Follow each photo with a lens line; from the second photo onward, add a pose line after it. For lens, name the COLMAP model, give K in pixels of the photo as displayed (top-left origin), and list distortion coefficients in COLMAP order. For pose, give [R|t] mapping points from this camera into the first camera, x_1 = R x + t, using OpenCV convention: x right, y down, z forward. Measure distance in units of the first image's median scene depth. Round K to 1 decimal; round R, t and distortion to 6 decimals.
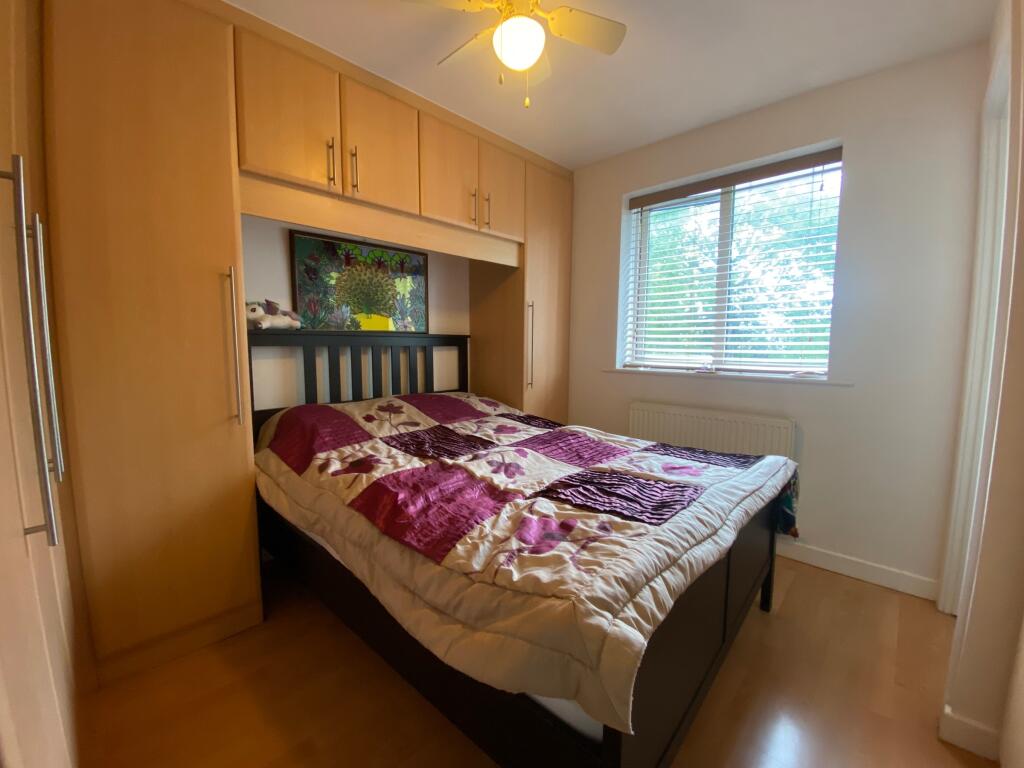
lens RADIAL K [[417.9, 0, 511.1], [0, 417.9, 383.2], [0, 0, 1]] dist [0.032585, -0.025688]
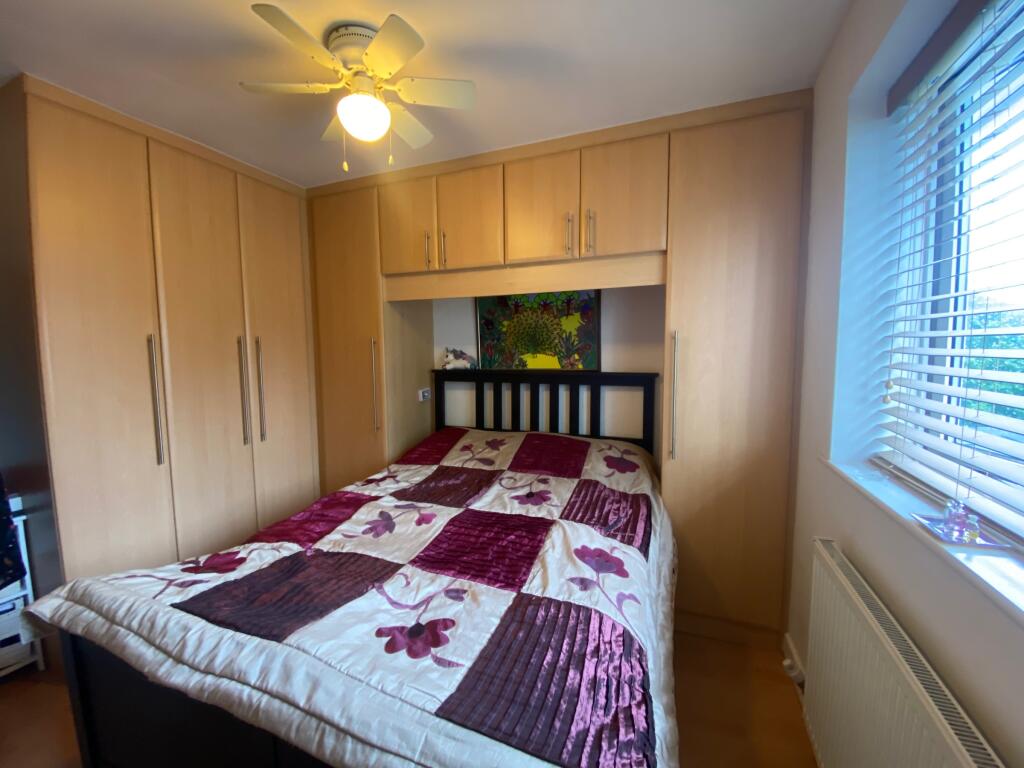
lens RADIAL K [[417.9, 0, 511.1], [0, 417.9, 383.2], [0, 0, 1]] dist [0.032585, -0.025688]
pose [[0.355233, 0.070338, -0.932128, 0.659173], [-0.081221, 0.995716, 0.044183, -0.134987], [0.931243, 0.060013, 0.359424, 0.572037]]
